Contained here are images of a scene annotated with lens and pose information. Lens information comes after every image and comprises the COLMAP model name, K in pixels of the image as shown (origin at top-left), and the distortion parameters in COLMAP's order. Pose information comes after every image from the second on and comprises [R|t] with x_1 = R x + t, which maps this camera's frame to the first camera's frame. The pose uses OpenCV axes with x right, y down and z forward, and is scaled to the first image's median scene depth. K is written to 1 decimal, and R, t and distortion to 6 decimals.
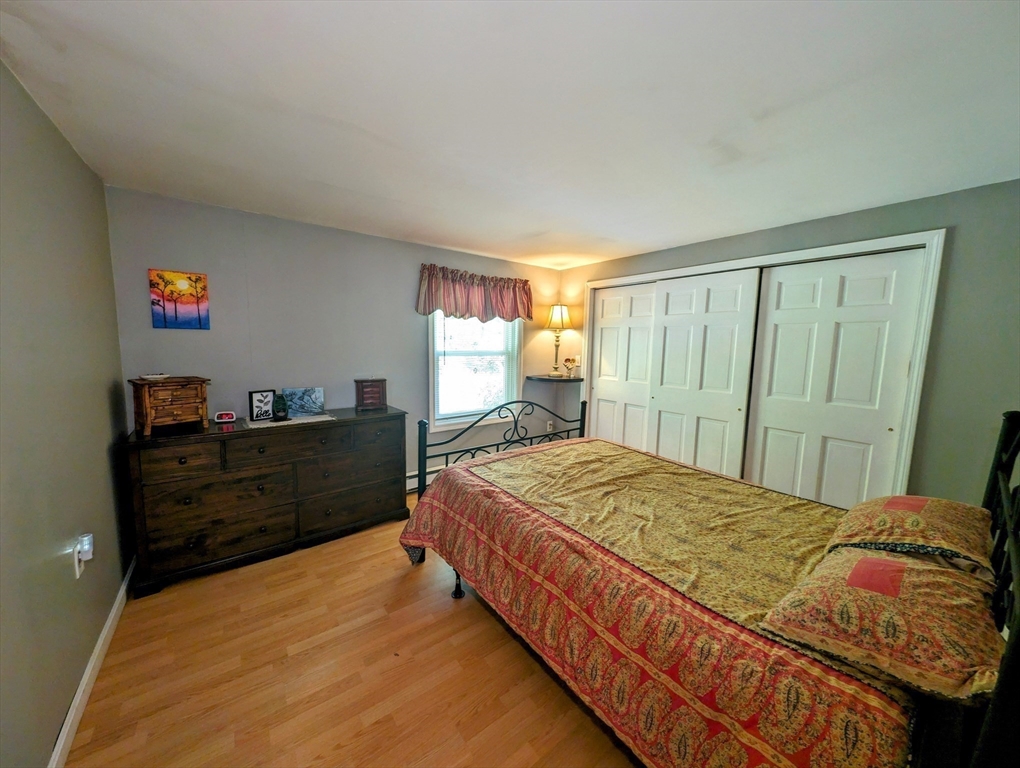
lens RADIAL K [[362.9, 0, 504.9], [0, 362.9, 384.6], [0, 0, 1]] dist [0.010071, -0.004826]
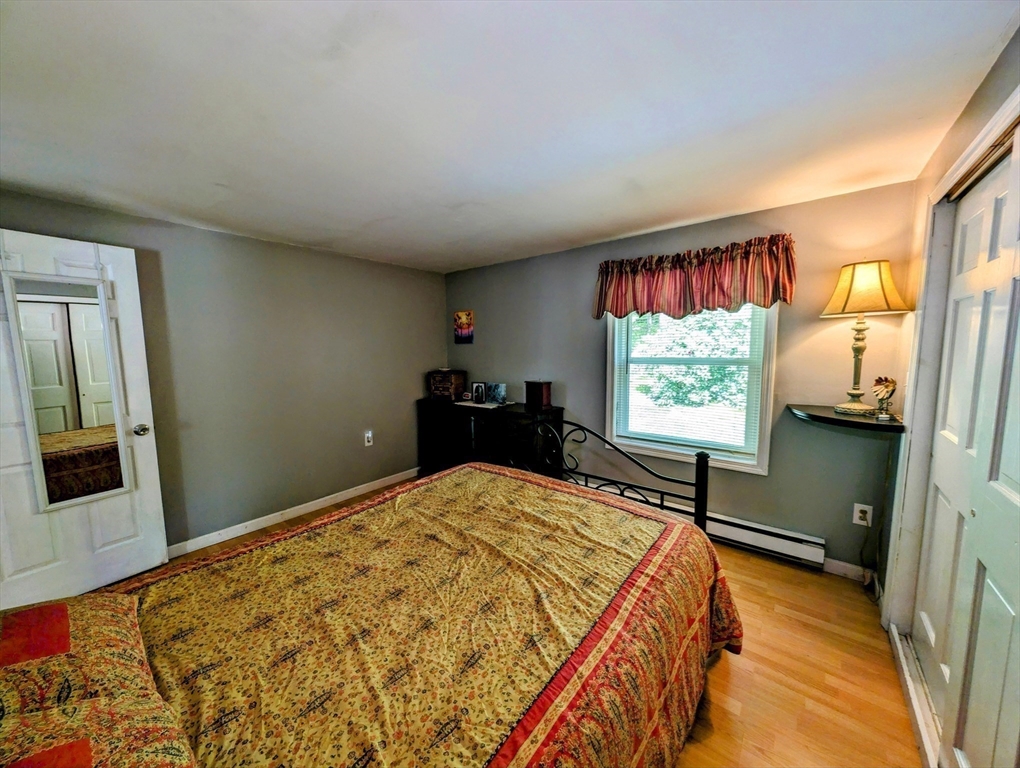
lens RADIAL K [[362.9, 0, 504.9], [0, 362.9, 384.6], [0, 0, 1]] dist [0.010071, -0.004826]
pose [[0.245022, 0.082574, -0.965995, 0.729736], [-0.096464, 0.993499, 0.060457, -0.066174], [0.964707, 0.078370, 0.251395, 0.636060]]
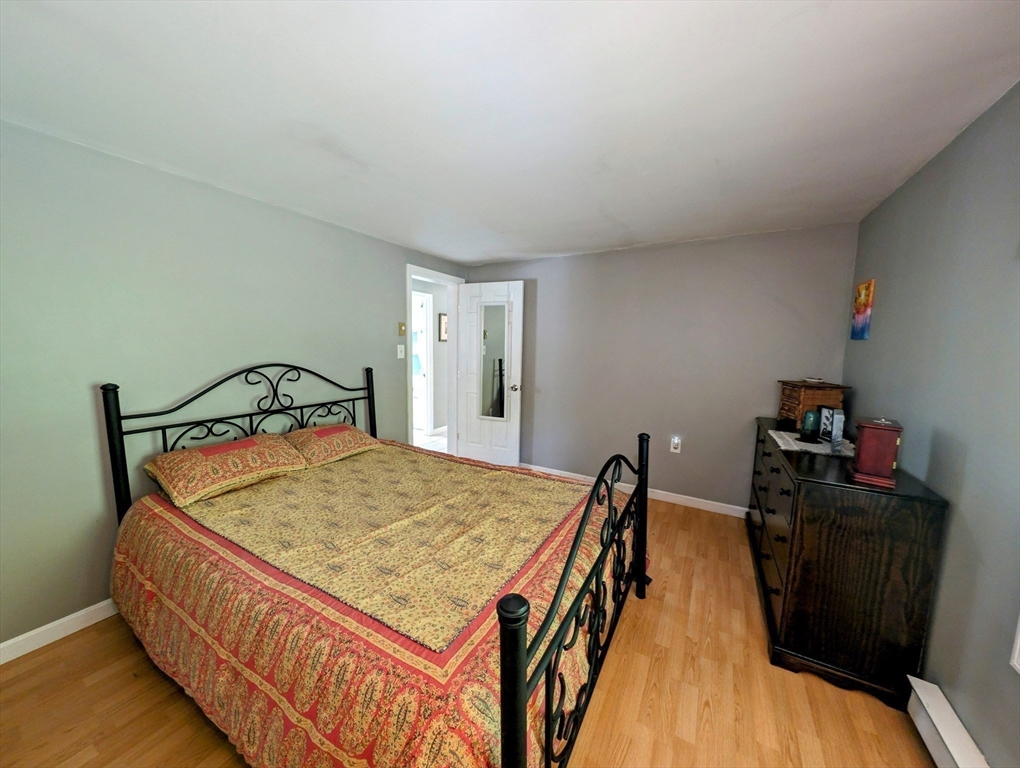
lens RADIAL K [[362.9, 0, 504.9], [0, 362.9, 384.6], [0, 0, 1]] dist [0.010071, -0.004826]
pose [[-0.910623, 0.015599, -0.412944, 0.347666], [-0.079242, 0.974151, 0.211544, -0.140508], [0.405569, 0.225360, -0.885848, 1.279677]]
